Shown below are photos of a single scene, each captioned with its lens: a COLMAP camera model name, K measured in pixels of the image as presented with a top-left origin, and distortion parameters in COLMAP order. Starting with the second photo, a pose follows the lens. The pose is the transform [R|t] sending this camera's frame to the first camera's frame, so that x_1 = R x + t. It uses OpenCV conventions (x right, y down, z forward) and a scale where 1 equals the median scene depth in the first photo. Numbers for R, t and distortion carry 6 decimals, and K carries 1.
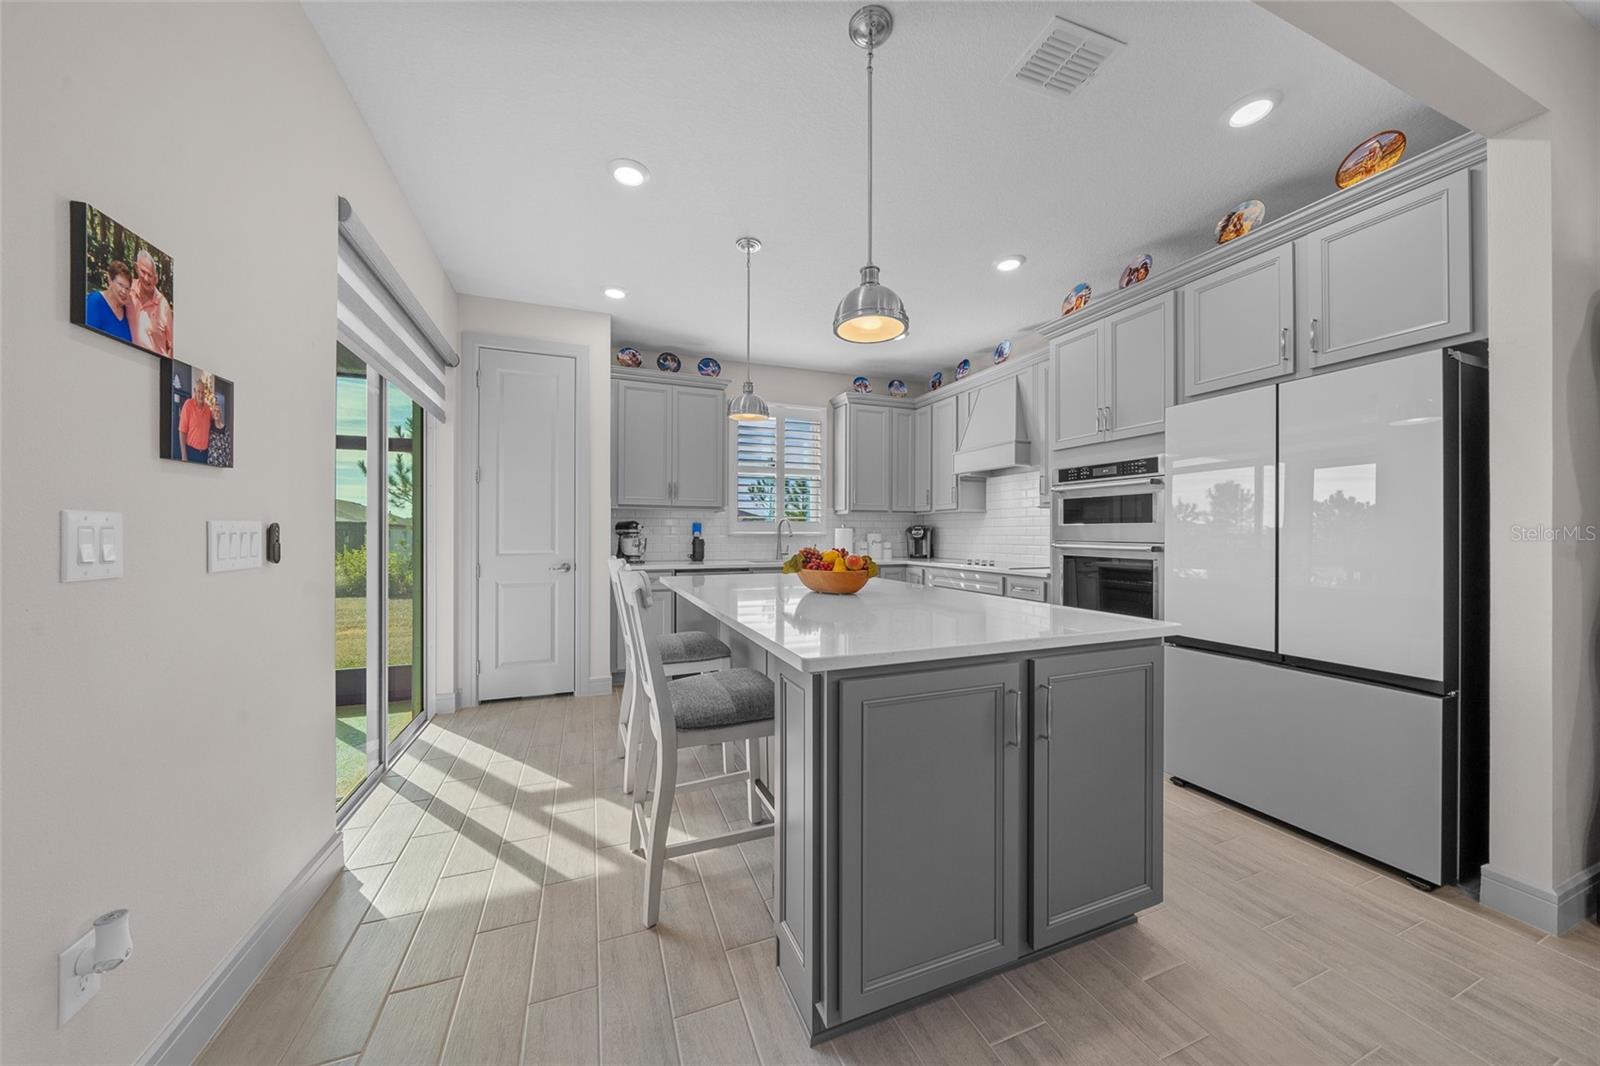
lens RADIAL K [[548.1, 0, 792.6], [0, 548.1, 533.1], [0, 0, 1]] dist [-0.000083, -0.000009]
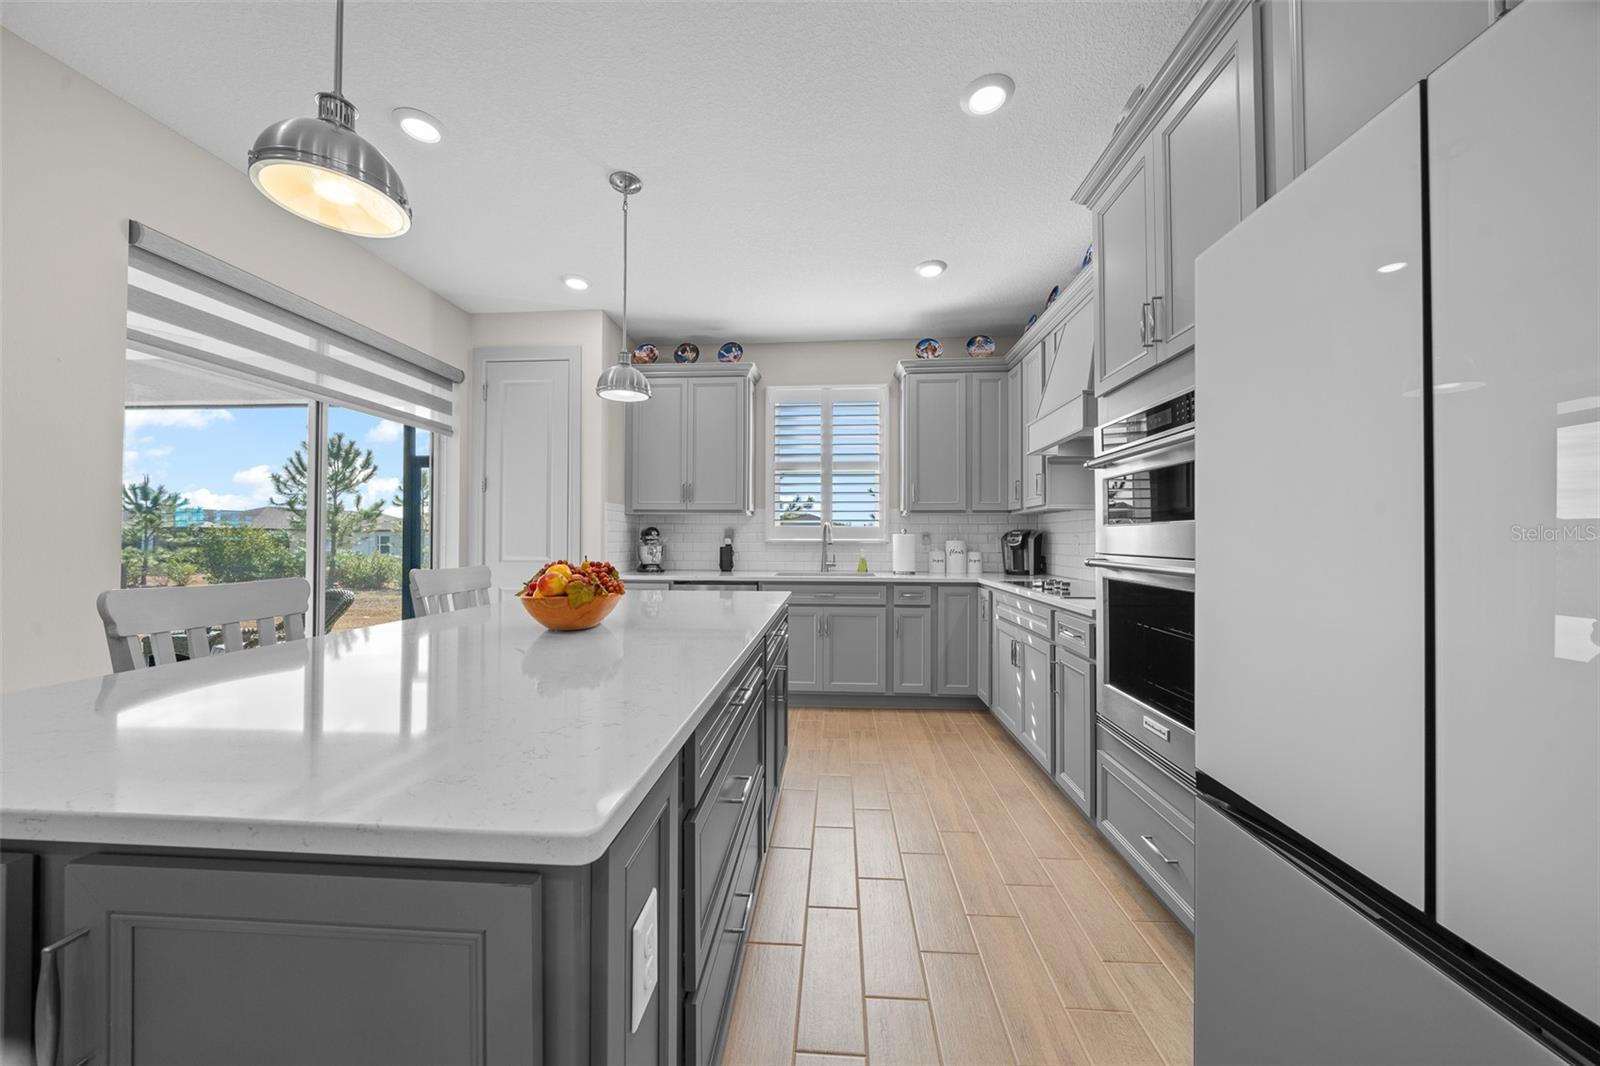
lens RADIAL K [[545.0, 0, 798.0], [0, 545.0, 532.8], [0, 0, 1]] dist [-0.002050, -0.000052]
pose [[0.903719, -0.005676, -0.428089, 0.362570], [0.000078, 0.999914, -0.013093, -0.000028], [0.428127, 0.011799, 0.903641, 0.288322]]
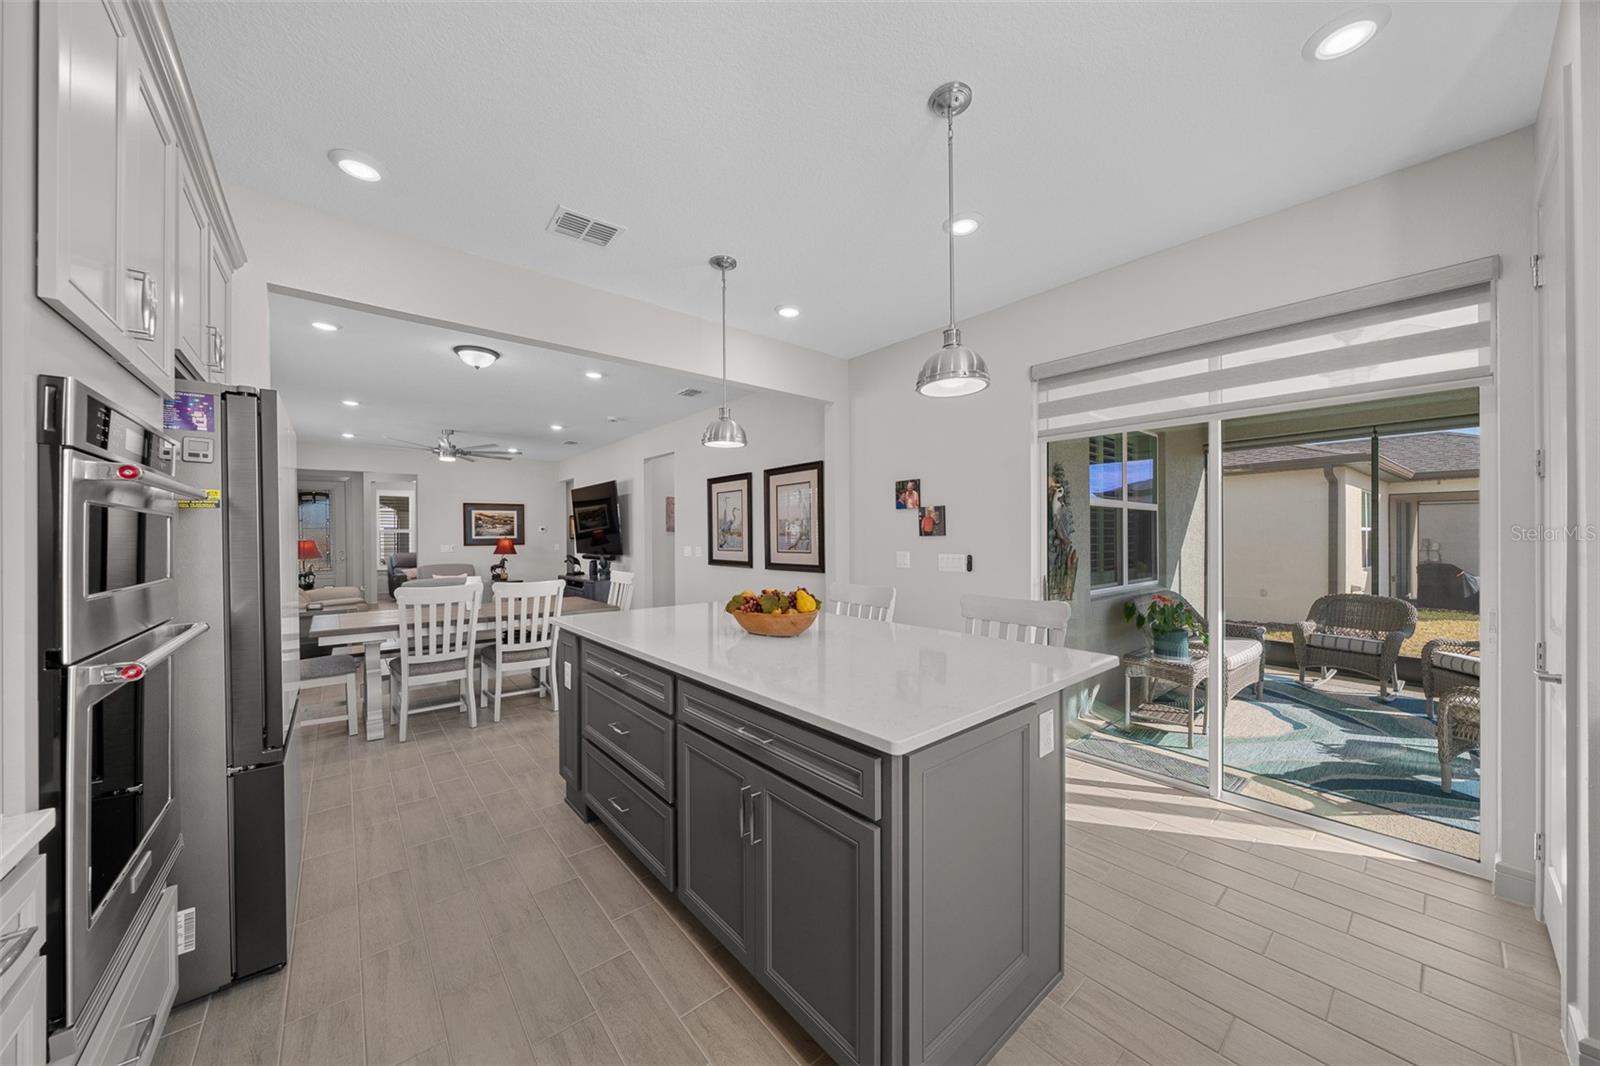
lens RADIAL K [[545.0, 0, 798.0], [0, 545.0, 532.8], [0, 0, 1]] dist [-0.002050, -0.000052]
pose [[-0.944061, 0.001507, -0.329766, 0.204827], [0.003817, 0.999972, -0.006360, -0.038418], [0.329748, -0.007263, -0.944041, 1.119539]]
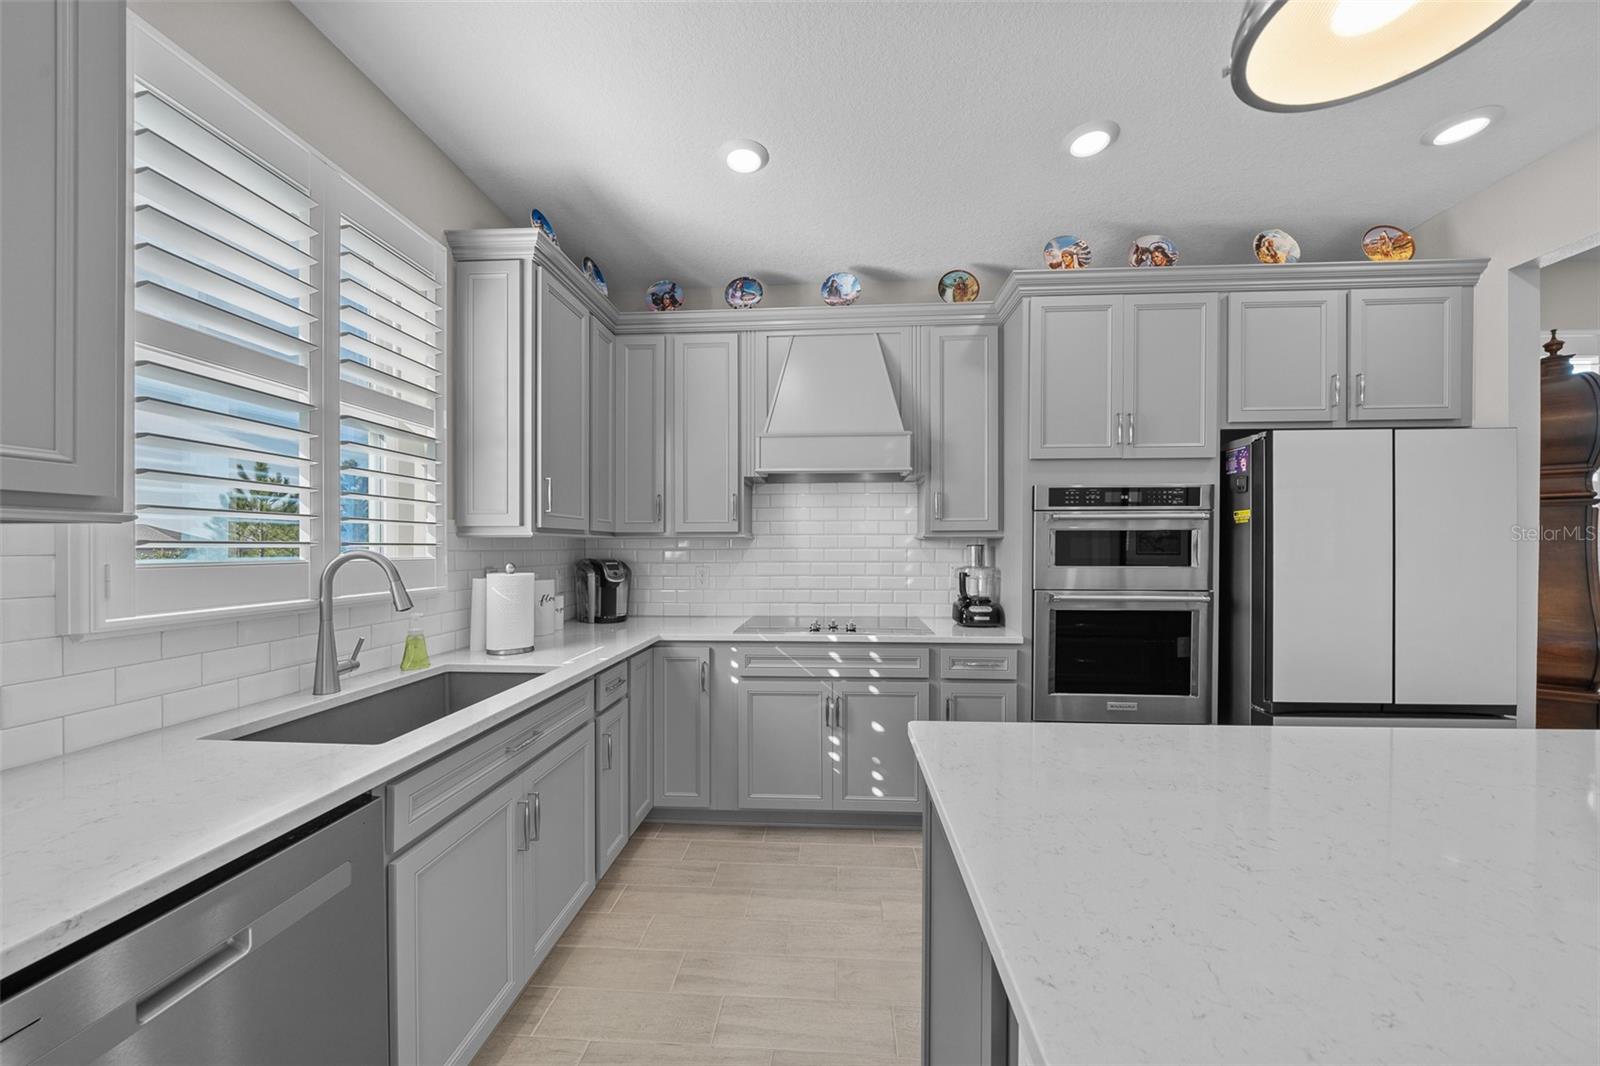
lens RADIAL K [[580.3, 0, 783.6], [0, 580.3, 552.4], [0, 0, 1]] dist [-0.014025, -0.000042]
pose [[0.425608, -0.011374, 0.904836, -0.264554], [0.002084, 0.999931, 0.011589, -0.035456], [-0.904905, -0.003047, 0.425602, 0.814045]]
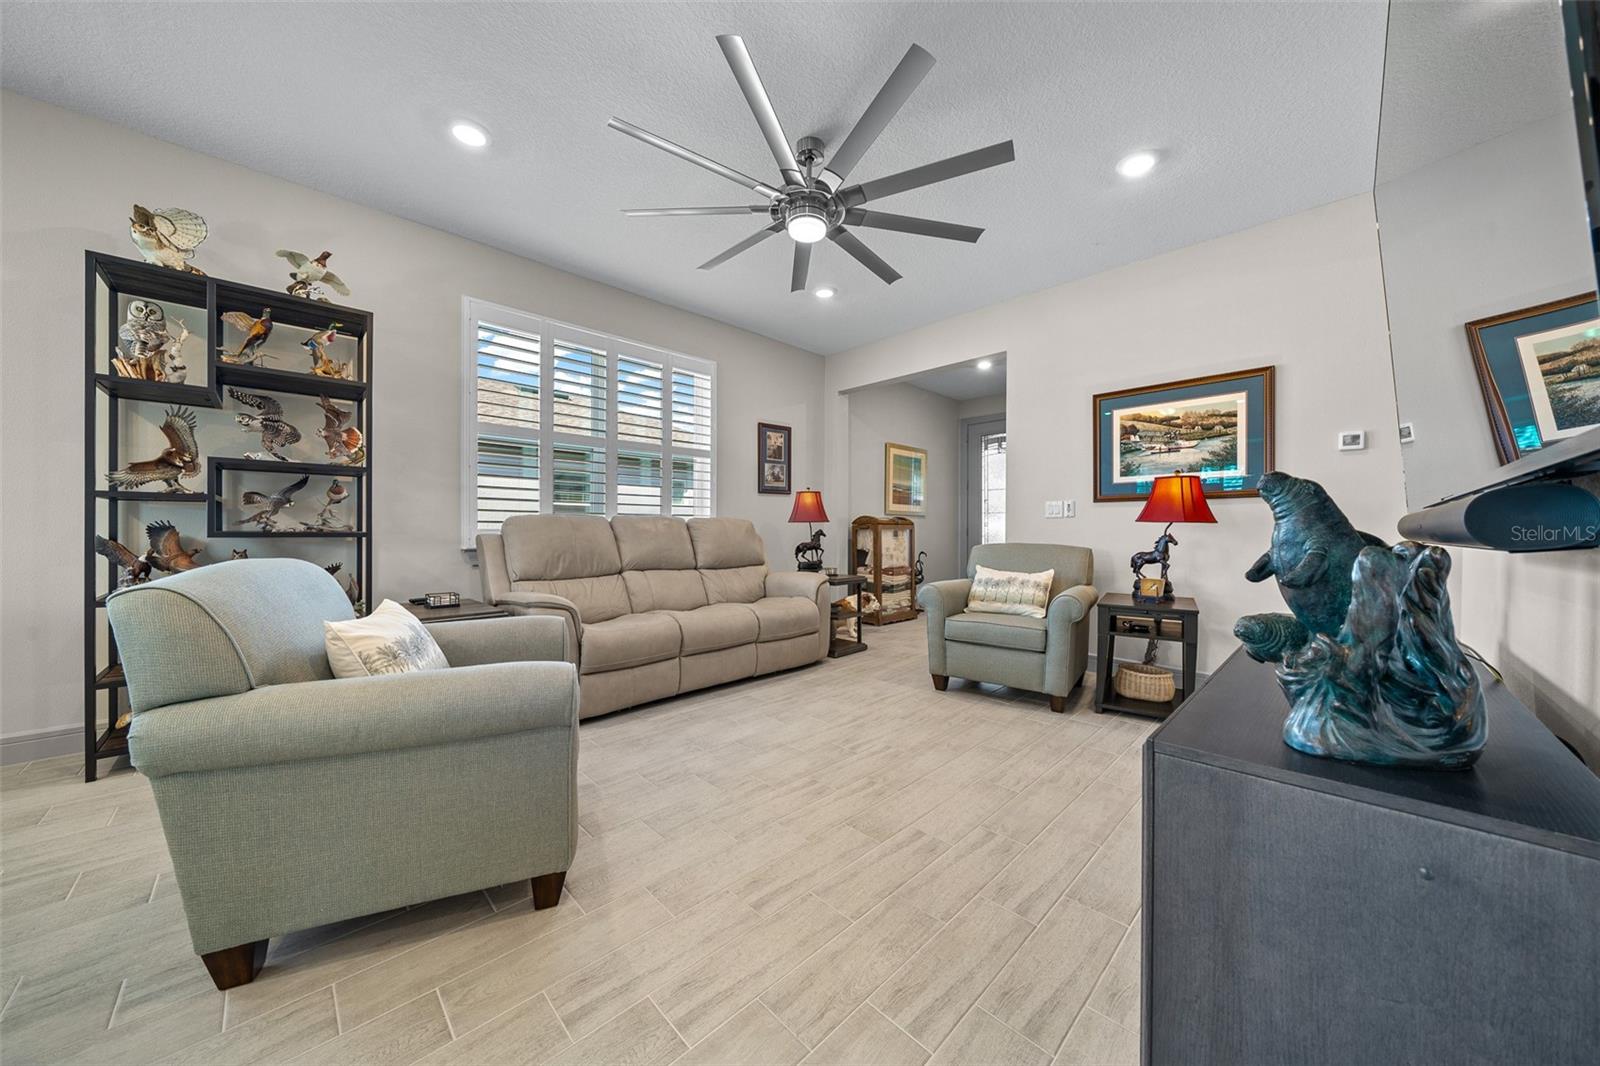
lens RADIAL K [[556.7, 0, 799.1], [0, 556.7, 530.4], [0, 0, 1]] dist [0.000095, -0.000033]
pose [[-0.396632, -0.011773, 0.917902, 0.109586], [-0.006782, 0.999928, 0.009894, 0.037782], [-0.917953, -0.002300, -0.396683, -0.658838]]
